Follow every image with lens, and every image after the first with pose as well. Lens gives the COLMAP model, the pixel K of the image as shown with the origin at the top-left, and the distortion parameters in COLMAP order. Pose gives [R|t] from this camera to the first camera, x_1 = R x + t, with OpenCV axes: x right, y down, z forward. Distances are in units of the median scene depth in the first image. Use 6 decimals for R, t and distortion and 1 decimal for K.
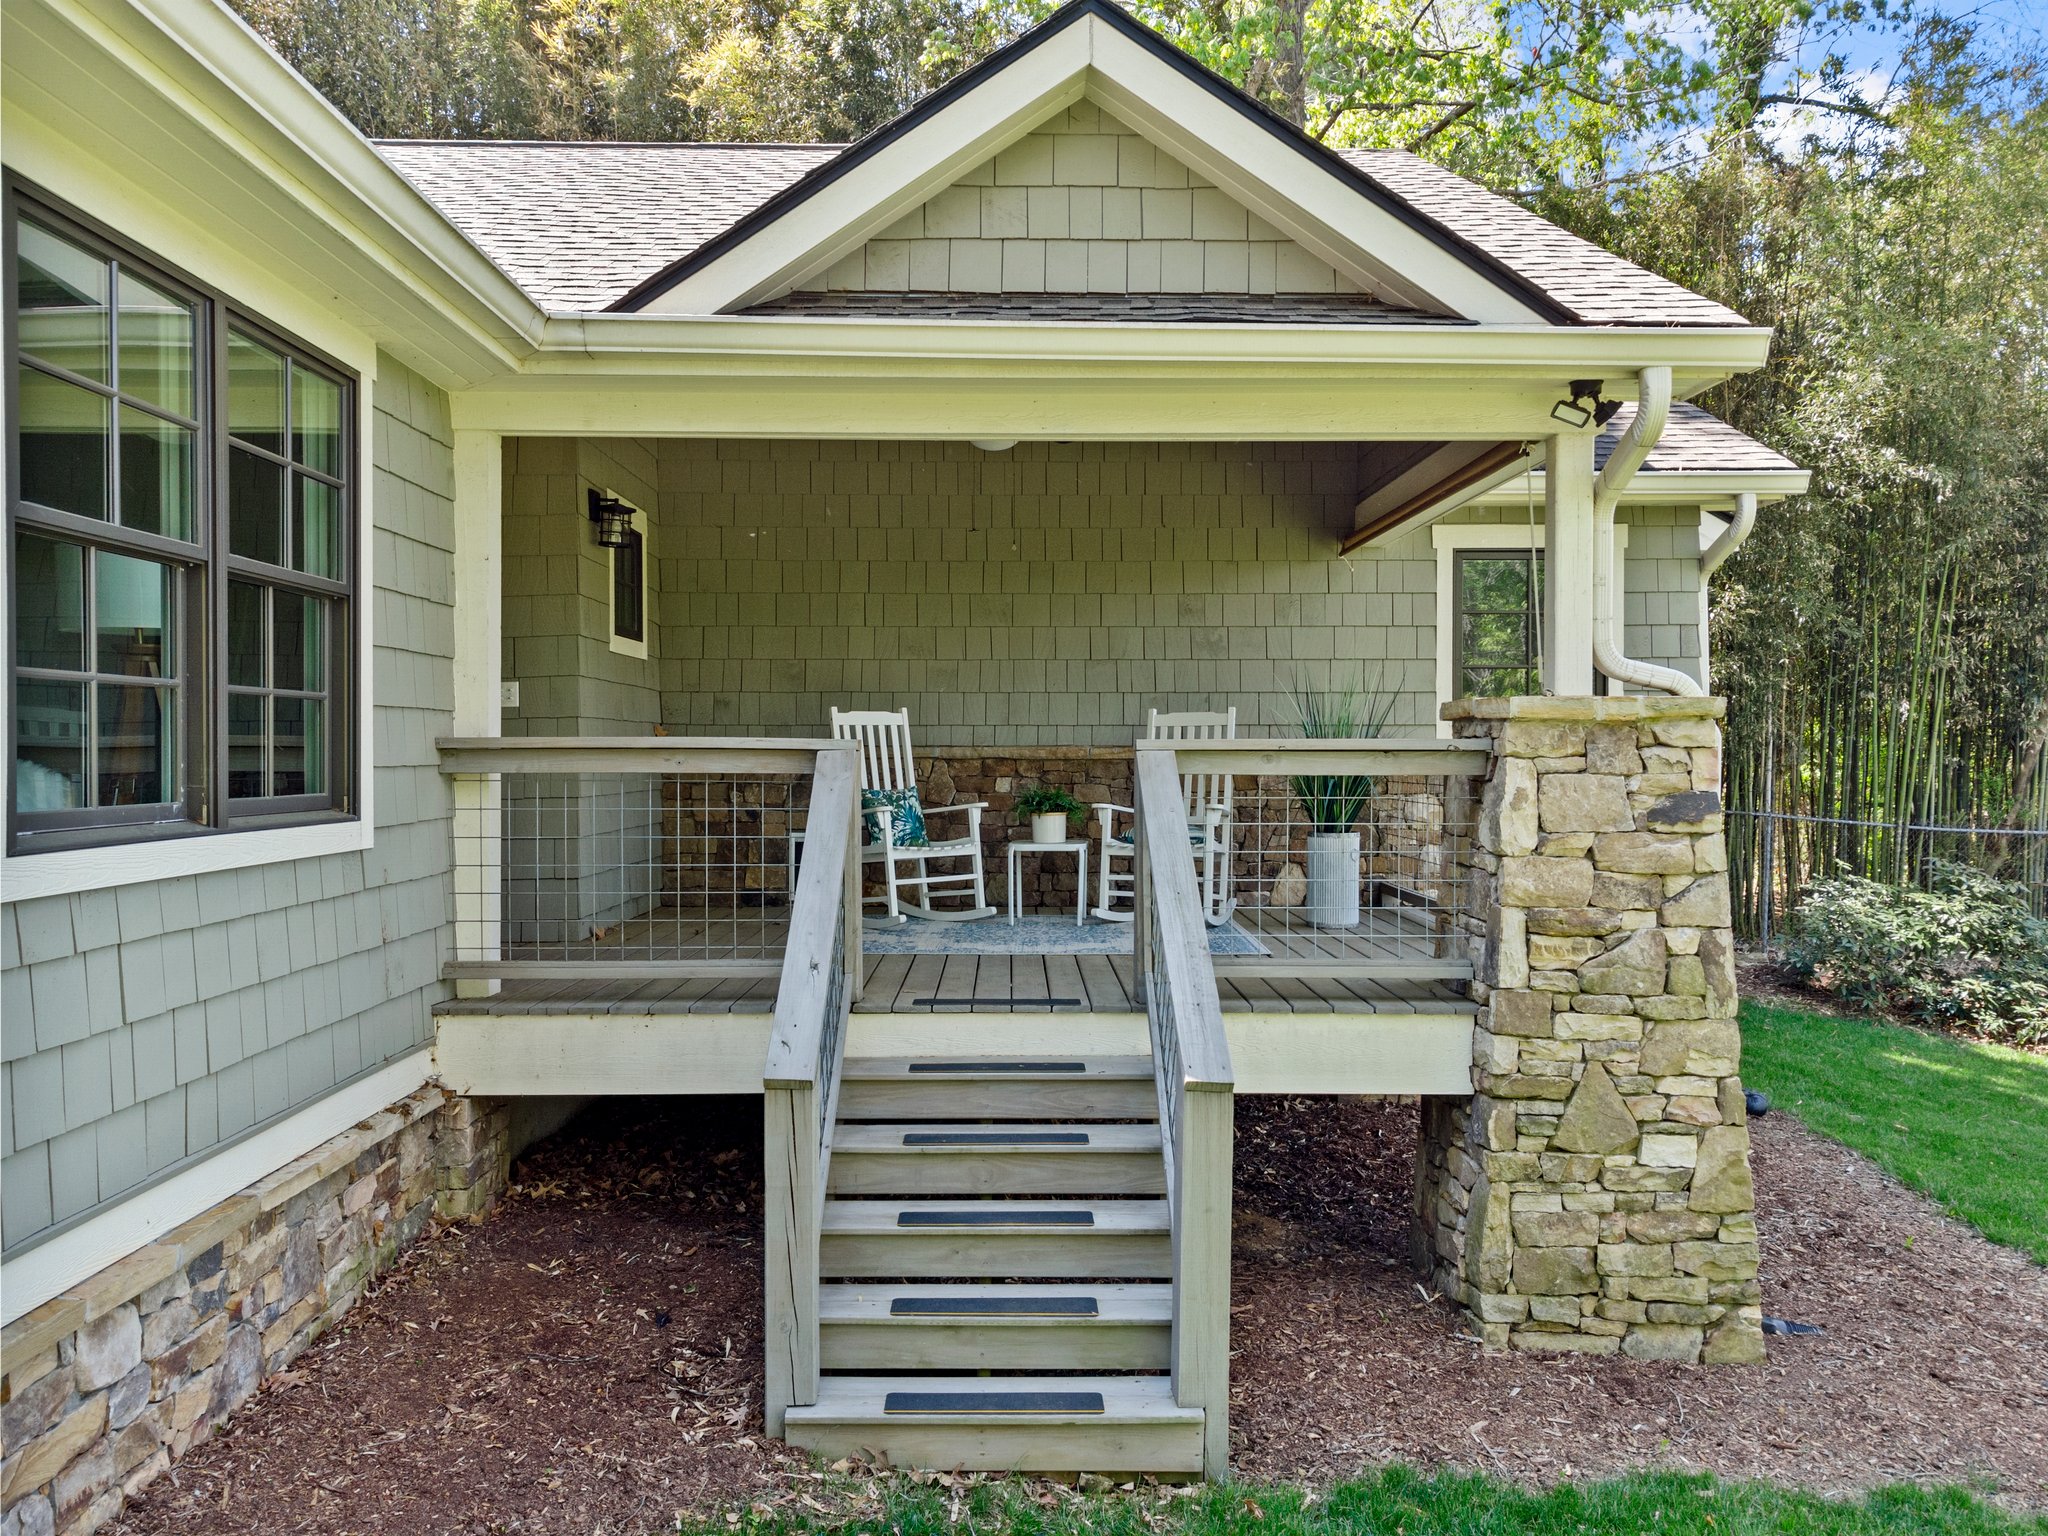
lens RADIAL K [[1532.9, 0, 1019.1], [0, 1532.9, 773.2], [0, 0, 1]] dist [-0.009749, 0.048772]
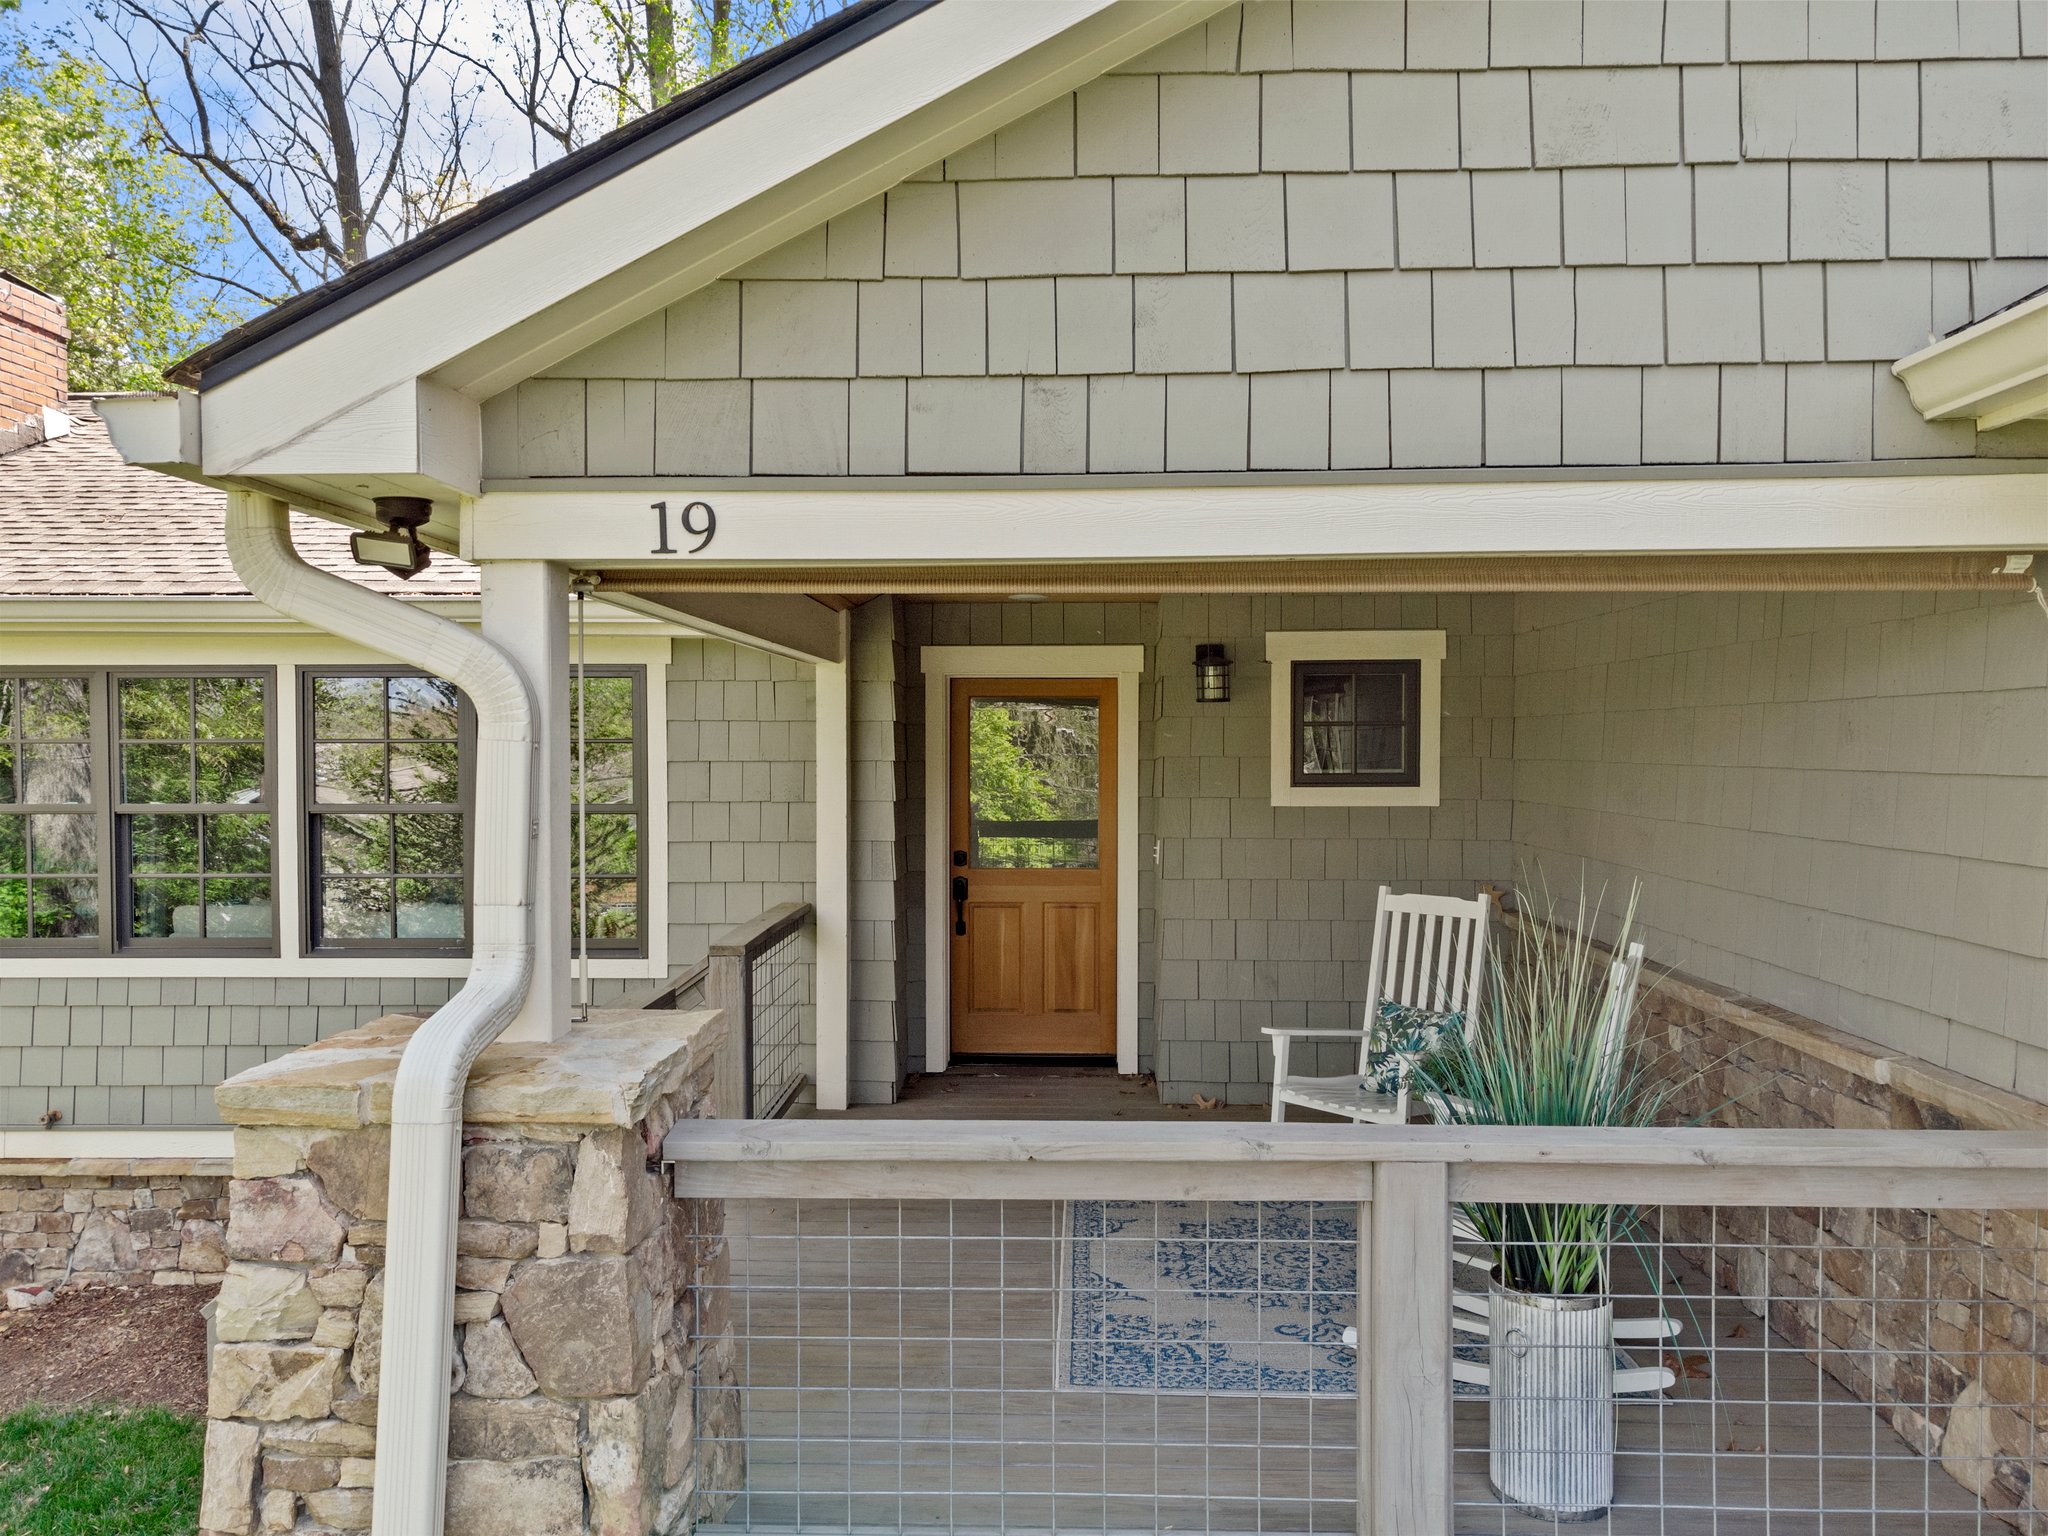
lens RADIAL K [[1532.9, 0, 1019.1], [0, 1532.9, 773.2], [0, 0, 1]] dist [-0.009749, 0.048772]
pose [[-0.032032, 0.017912, -0.999326, 0.972894], [-0.013194, 0.999745, 0.018343, -0.169006], [0.999400, 0.013772, -0.031788, 1.292080]]
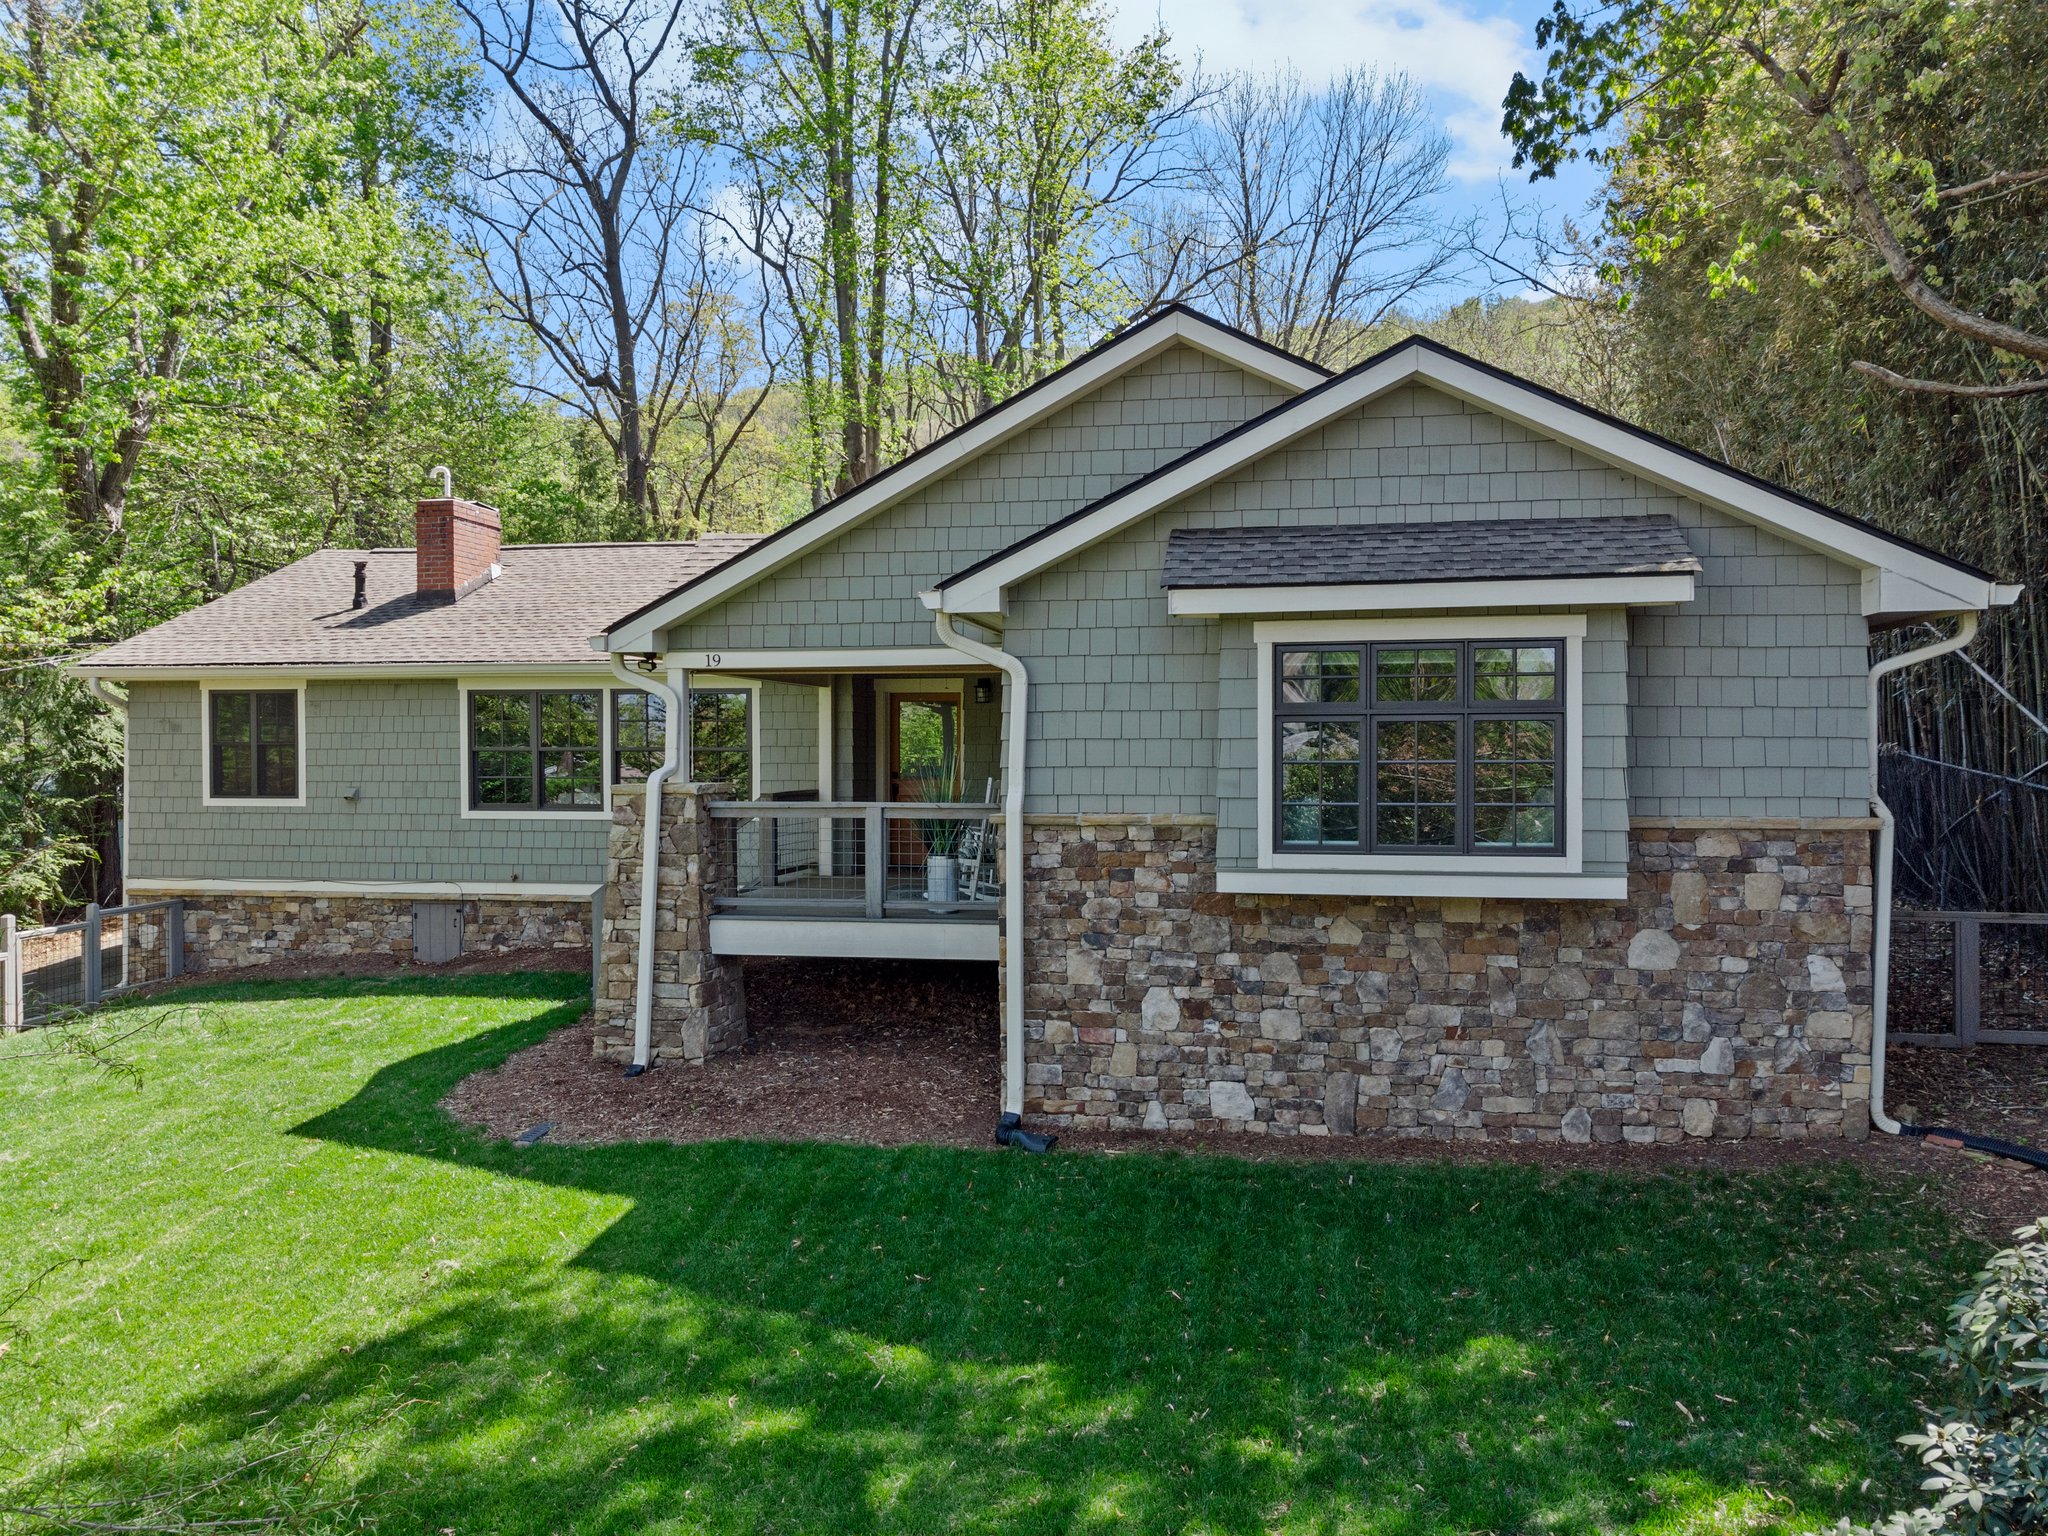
lens RADIAL K [[1514.1, 0, 1013.1], [0, 1514.1, 772.3], [0, 0, 1]] dist [0.052412, -0.074639]
pose [[-0.186318, 0.009659, -0.982442, 2.680451], [-0.015964, 0.999790, 0.012858, -0.109154], [0.982360, 0.018080, -0.186124, 2.065194]]
